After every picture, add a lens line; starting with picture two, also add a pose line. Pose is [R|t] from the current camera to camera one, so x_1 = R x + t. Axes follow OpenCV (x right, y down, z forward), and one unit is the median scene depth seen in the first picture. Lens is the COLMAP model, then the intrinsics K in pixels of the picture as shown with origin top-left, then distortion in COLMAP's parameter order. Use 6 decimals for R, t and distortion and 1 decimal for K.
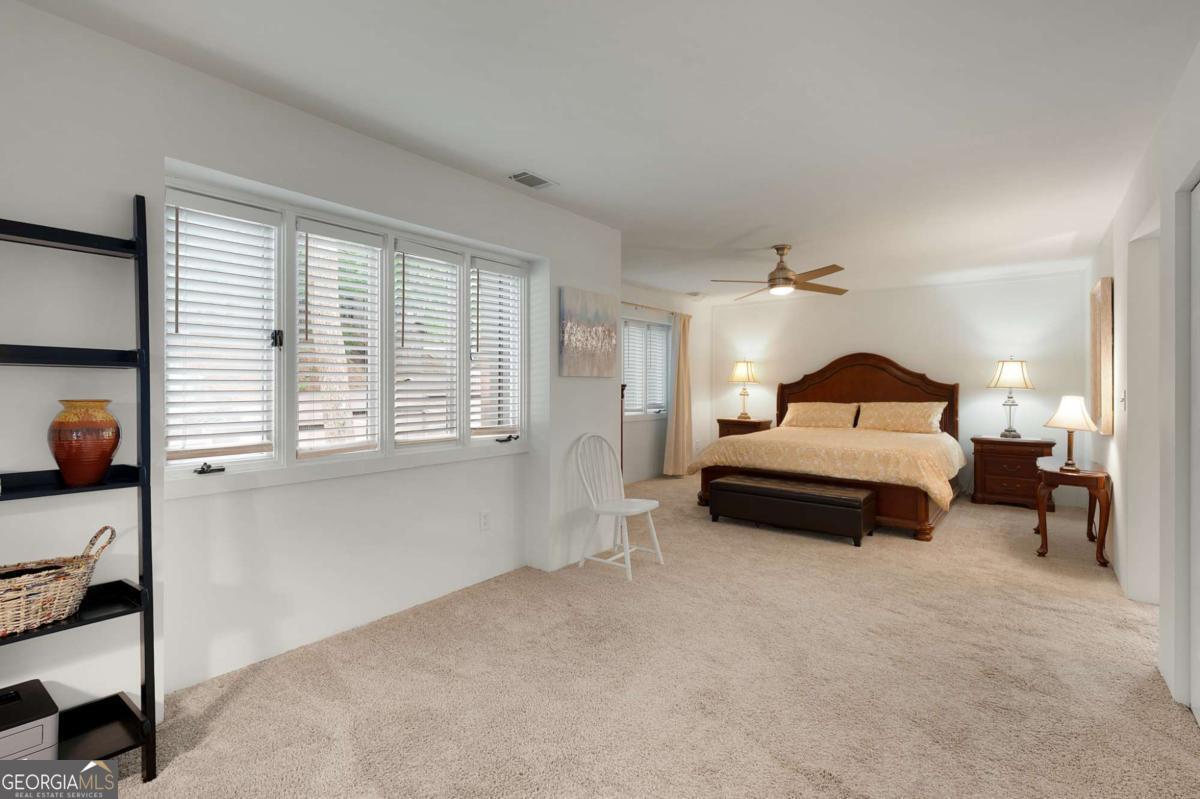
lens RADIAL K [[533.6, 0, 600.0], [0, 533.6, 399.5], [0, 0, 1]] dist [0.004655, 0.001024]
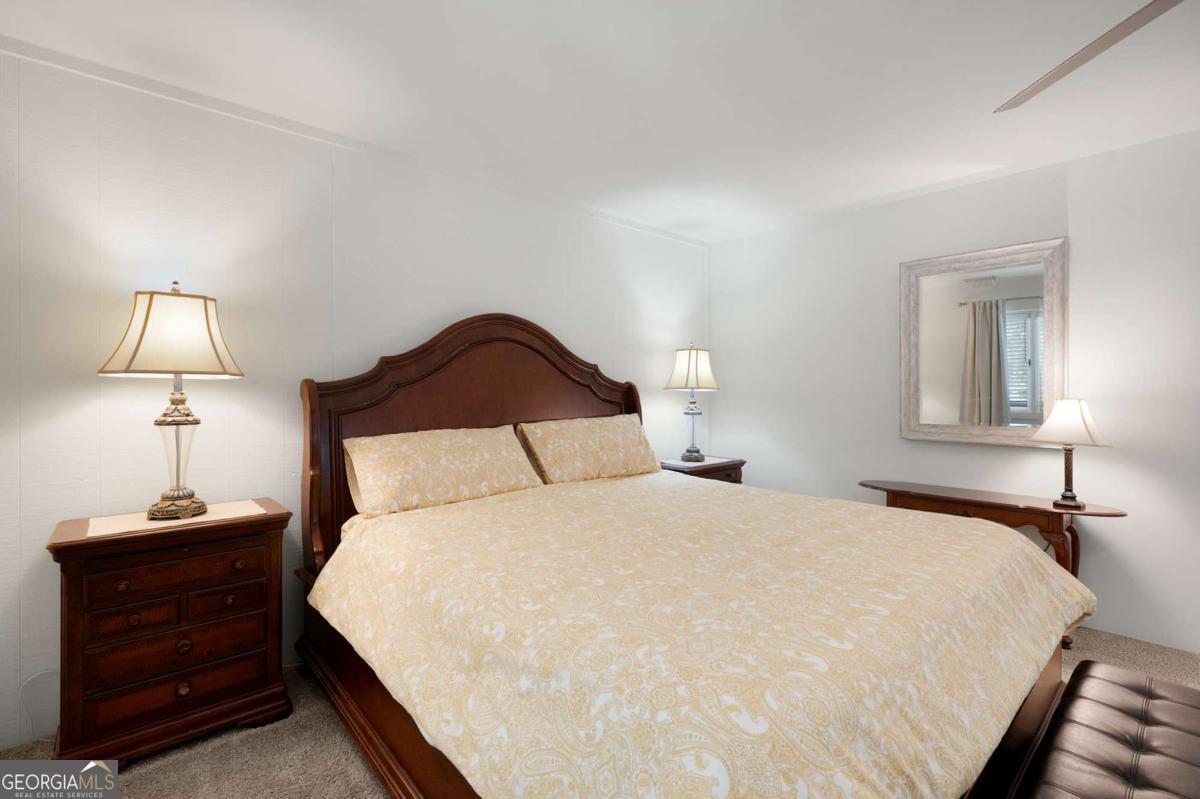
lens RADIAL K [[533.6, 0, 600.0], [0, 533.6, 399.5], [0, 0, 1]] dist [0.004655, 0.001024]
pose [[0.164027, -0.023695, 0.986171, 0.062033], [0.030872, 0.999345, 0.018877, -0.022583], [-0.985973, 0.027349, 0.164652, 0.914089]]
